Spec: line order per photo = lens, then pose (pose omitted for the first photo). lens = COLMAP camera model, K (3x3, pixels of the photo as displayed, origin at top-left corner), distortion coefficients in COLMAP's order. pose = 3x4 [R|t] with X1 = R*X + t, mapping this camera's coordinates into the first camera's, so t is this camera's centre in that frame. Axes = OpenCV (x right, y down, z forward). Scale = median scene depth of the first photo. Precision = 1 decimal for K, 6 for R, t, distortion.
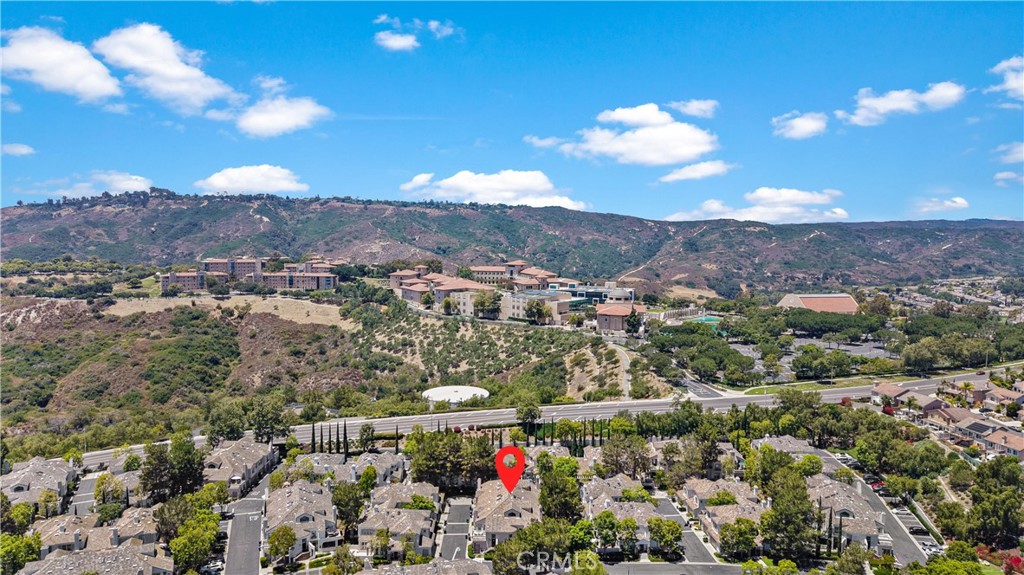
lens RADIAL K [[680.2, 0, 512.0], [0, 680.2, 287.5], [0, 0, 1]] dist [0.038000, -0.042326]
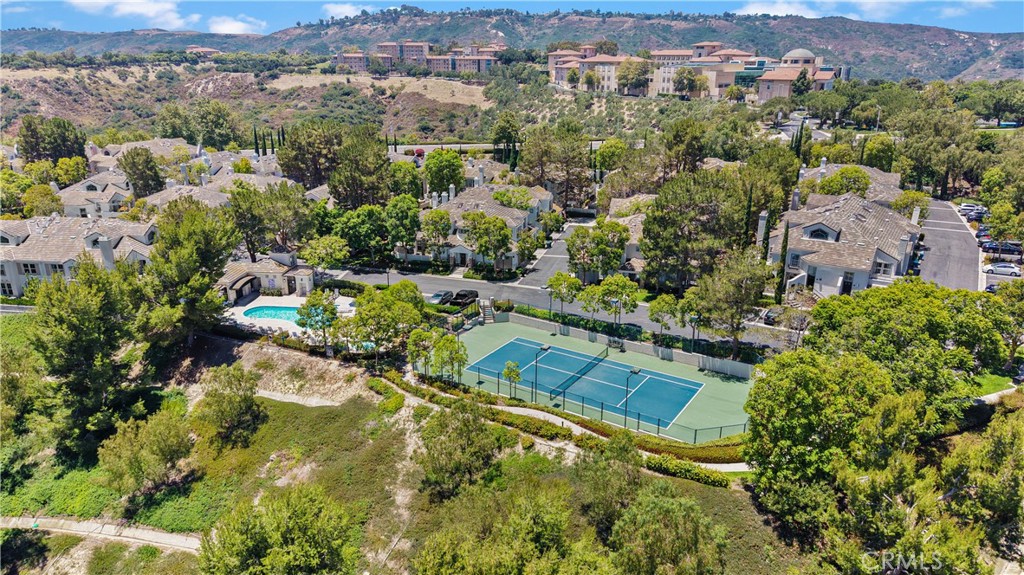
lens RADIAL K [[680.2, 0, 512.0], [0, 680.2, 287.5], [0, 0, 1]] dist [0.038000, -0.042326]
pose [[0.929076, 0.110420, -0.353024, 0.115550], [-0.026406, 0.971768, 0.234458, 0.064409], [0.368946, -0.208507, 0.905761, 0.110024]]
